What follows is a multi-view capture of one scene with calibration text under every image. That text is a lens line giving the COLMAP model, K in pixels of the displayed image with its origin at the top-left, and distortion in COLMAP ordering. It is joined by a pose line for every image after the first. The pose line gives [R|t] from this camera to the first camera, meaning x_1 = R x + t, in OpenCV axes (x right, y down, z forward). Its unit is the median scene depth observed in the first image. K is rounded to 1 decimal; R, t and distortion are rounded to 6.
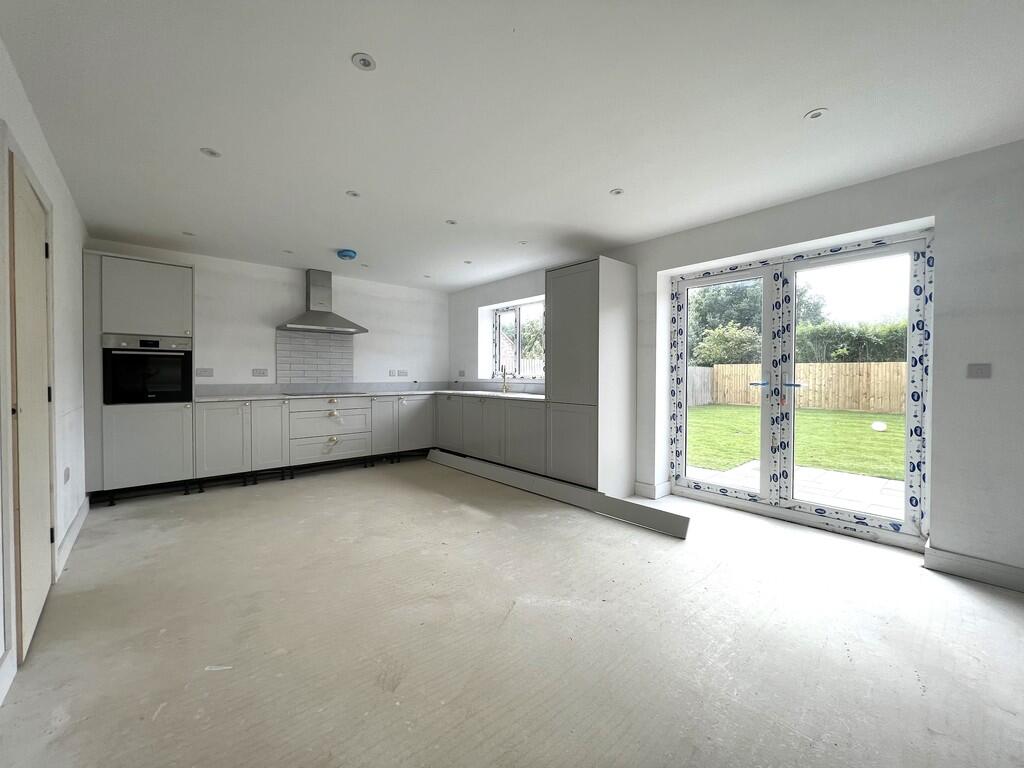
lens RADIAL K [[409.7, 0, 512.8], [0, 409.7, 382.8], [0, 0, 1]] dist [-0.001881, -0.000269]
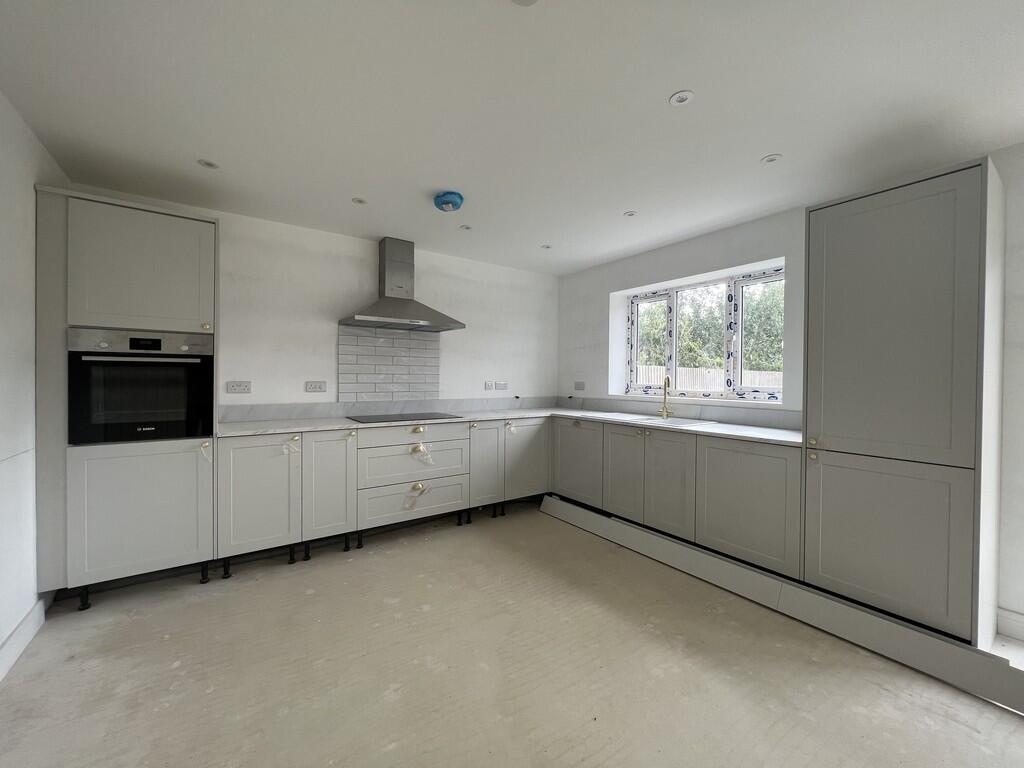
lens RADIAL K [[411.0, 0, 513.9], [0, 411.0, 383.8], [0, 0, 1]] dist [-0.002187, 0.000009]
pose [[0.994502, 0.007317, -0.104458, -0.218566], [-0.007876, 0.999957, -0.004940, -0.029496], [0.104417, 0.005735, 0.994517, 0.355202]]
